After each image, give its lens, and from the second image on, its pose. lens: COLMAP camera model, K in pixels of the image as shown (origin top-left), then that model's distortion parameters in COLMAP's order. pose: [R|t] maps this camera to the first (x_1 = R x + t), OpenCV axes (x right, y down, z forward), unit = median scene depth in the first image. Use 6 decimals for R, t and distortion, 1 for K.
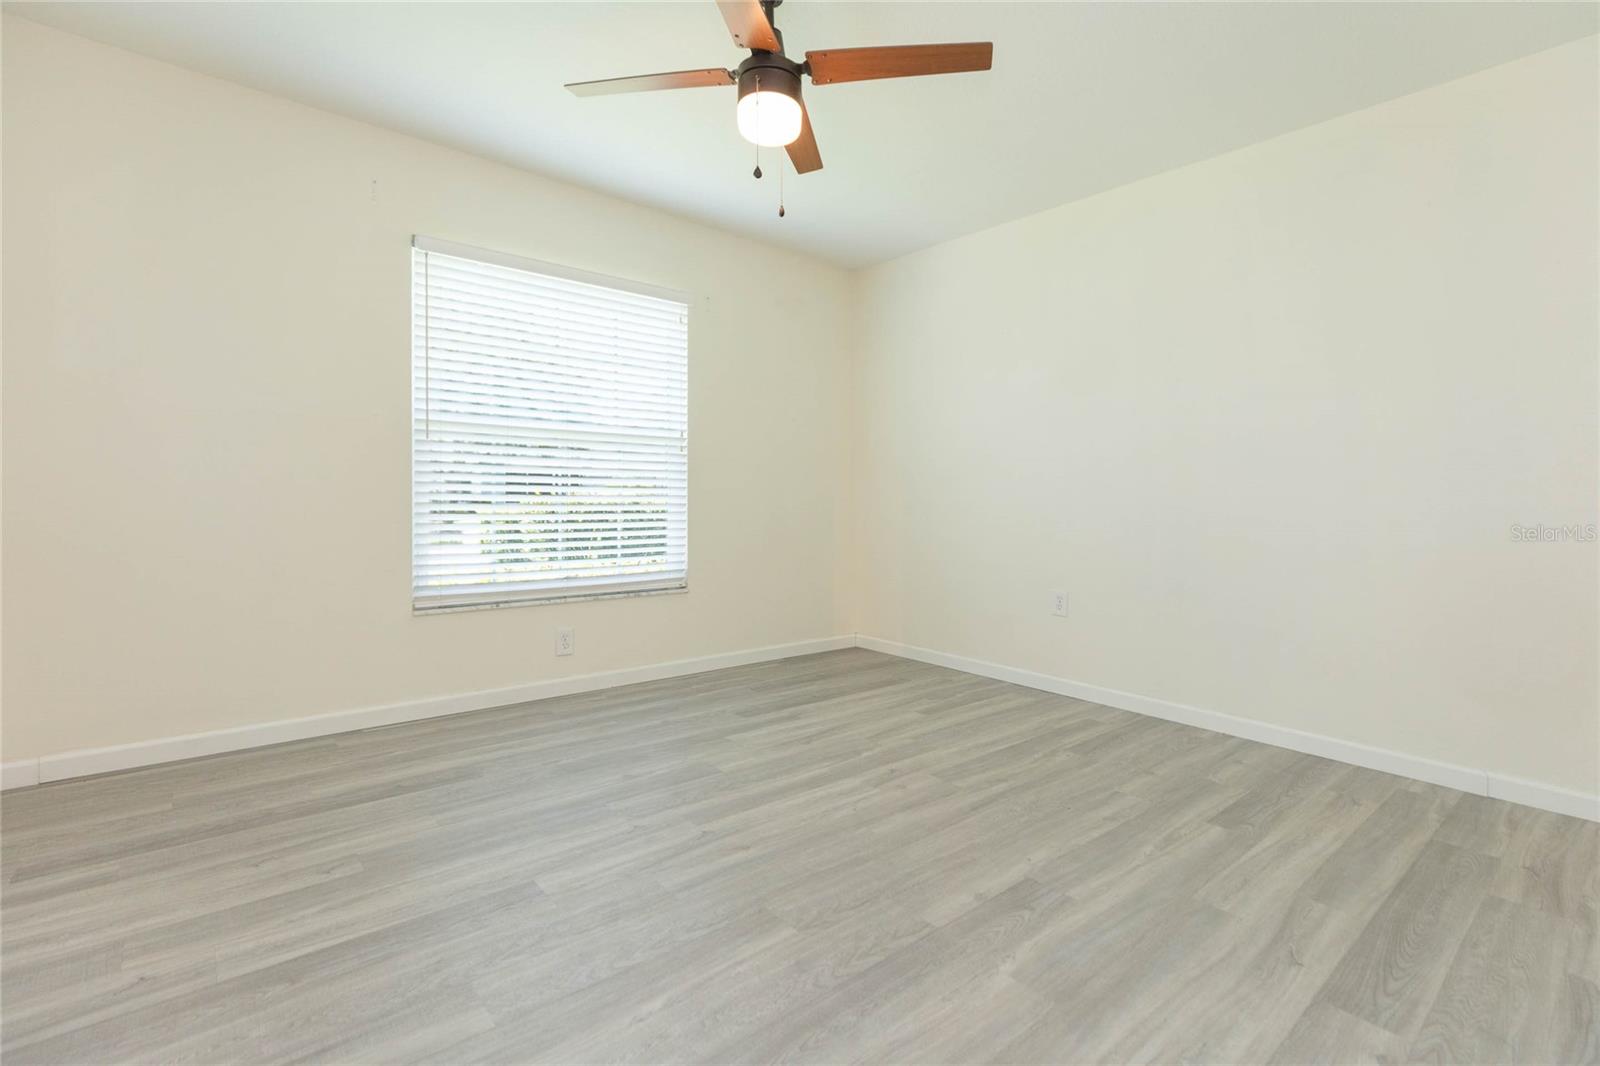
lens RADIAL K [[716.0, 0, 790.5], [0, 716.0, 535.2], [0, 0, 1]] dist [0.003418, 0.000249]
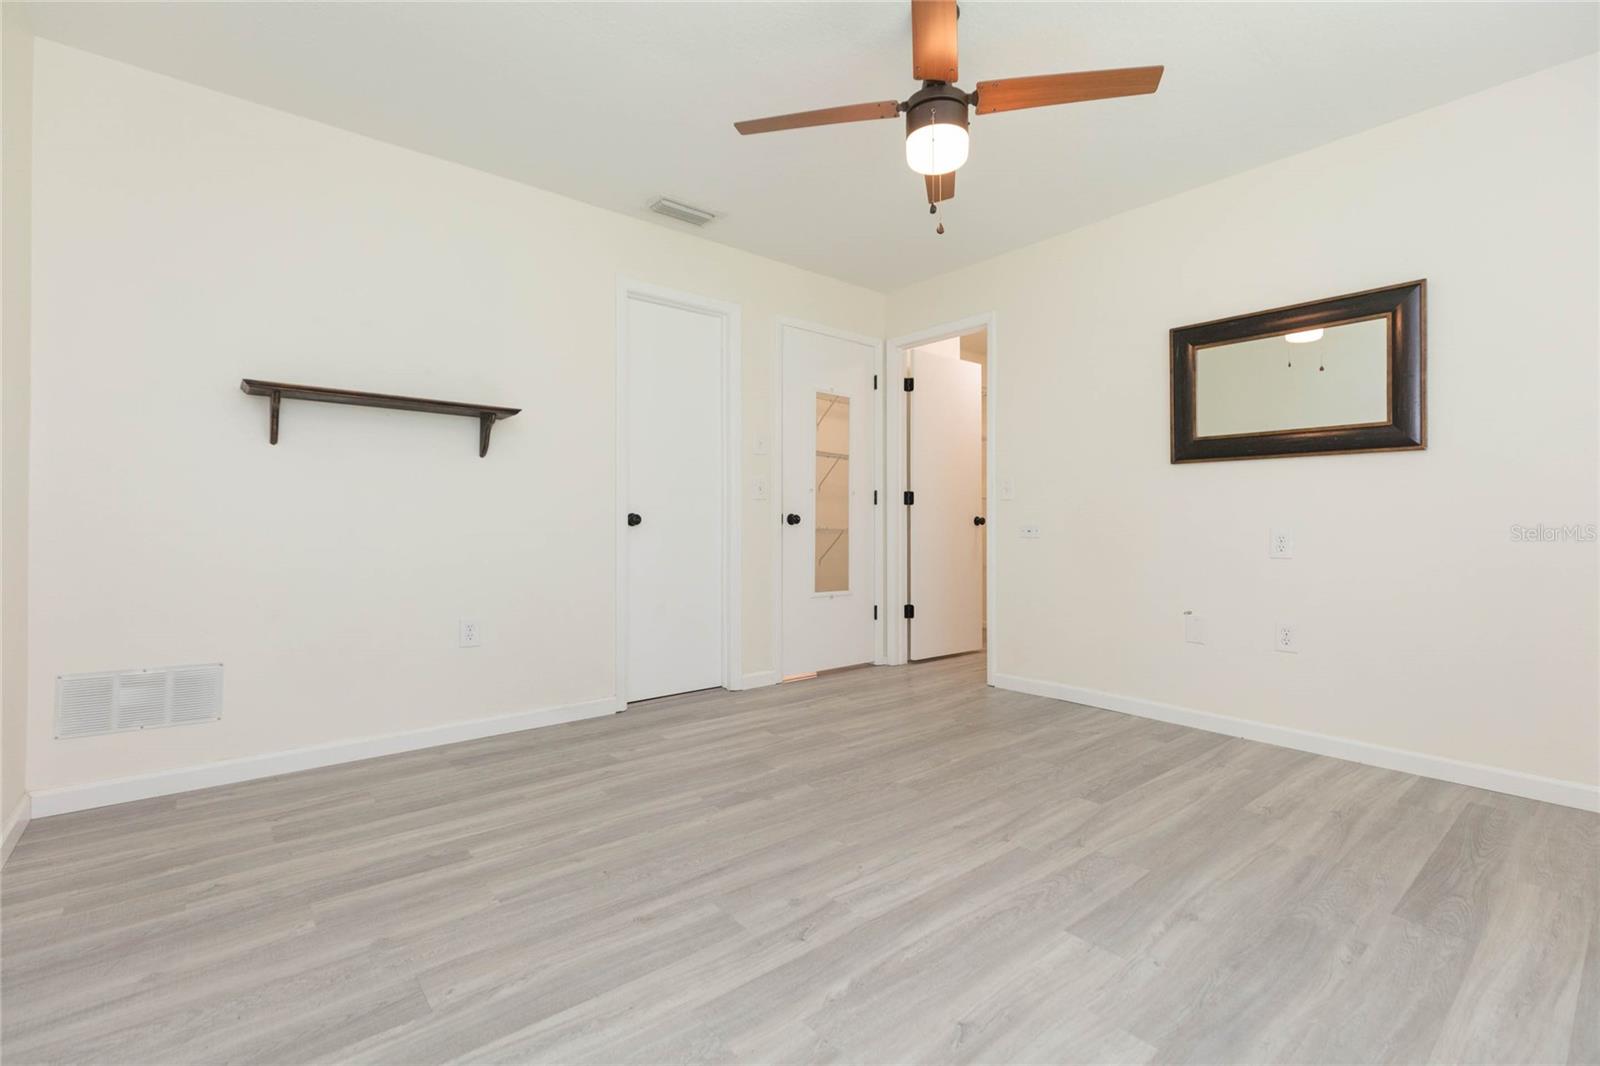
lens RADIAL K [[716.0, 0, 790.5], [0, 716.0, 535.2], [0, 0, 1]] dist [0.003418, 0.000249]
pose [[-0.999808, -0.019544, -0.001494, 0.188665], [-0.019600, 0.997538, 0.067333, -0.077035], [0.000174, 0.067349, -0.997729, 1.898786]]
